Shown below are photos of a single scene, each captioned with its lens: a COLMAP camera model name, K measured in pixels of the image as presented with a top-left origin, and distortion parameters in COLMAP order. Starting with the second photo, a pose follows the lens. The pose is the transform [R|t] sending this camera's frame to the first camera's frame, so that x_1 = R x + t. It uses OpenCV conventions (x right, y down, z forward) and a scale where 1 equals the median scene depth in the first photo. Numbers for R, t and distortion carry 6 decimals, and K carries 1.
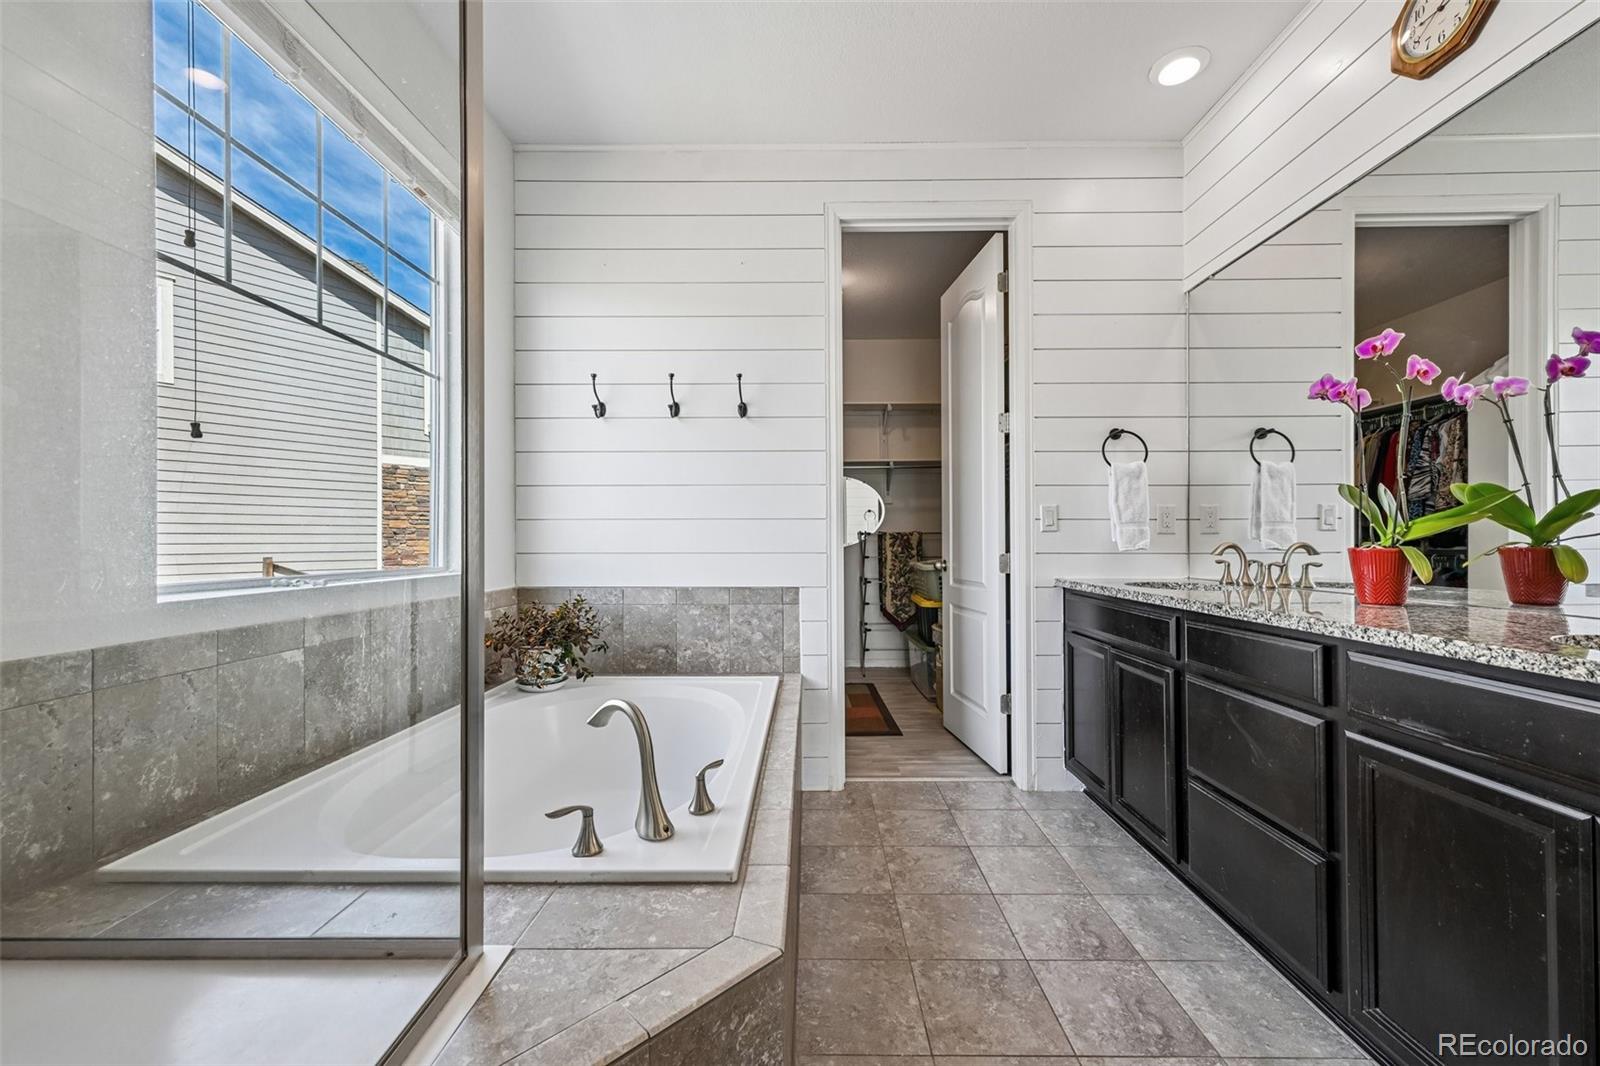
lens RADIAL K [[630.5, 0, 808.2], [0, 630.5, 533.2], [0, 0, 1]] dist [0.003668, 0.000181]
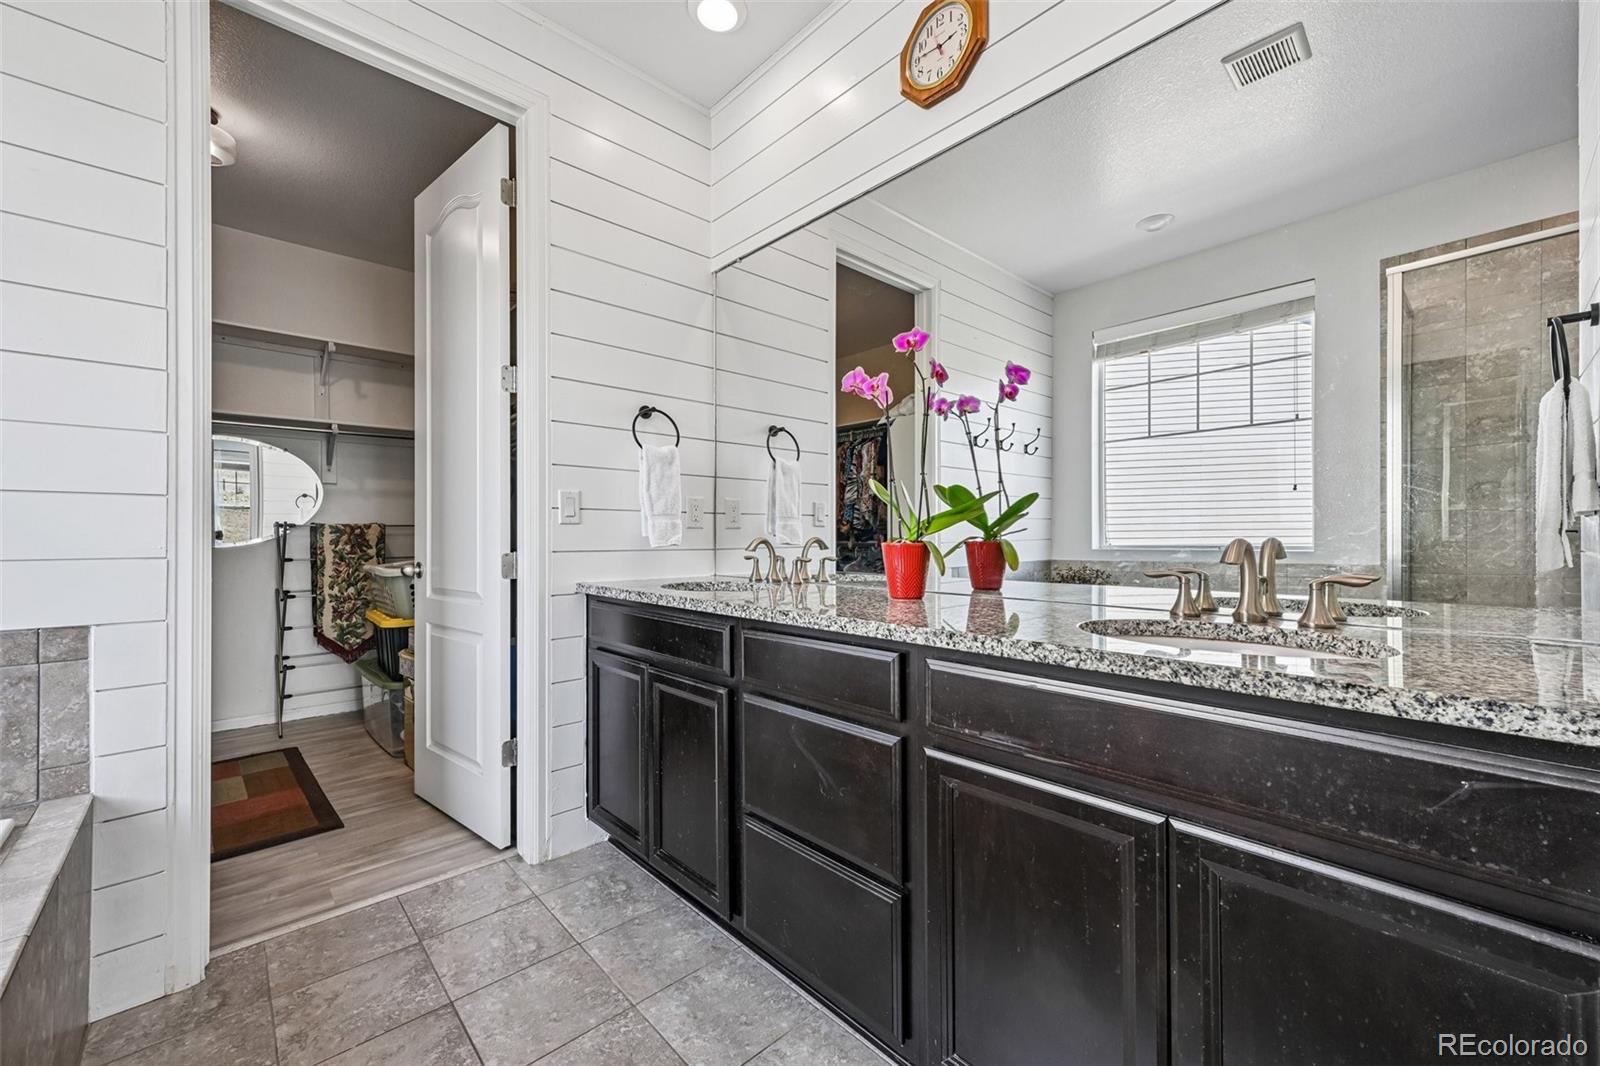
lens RADIAL K [[630.5, 0, 808.2], [0, 630.5, 533.2], [0, 0, 1]] dist [0.003668, 0.000181]
pose [[0.725265, 0.003855, 0.688459, 0.059760], [-0.008709, 0.999956, 0.003576, 0.003790], [-0.688414, -0.008589, 0.725267, 0.239490]]
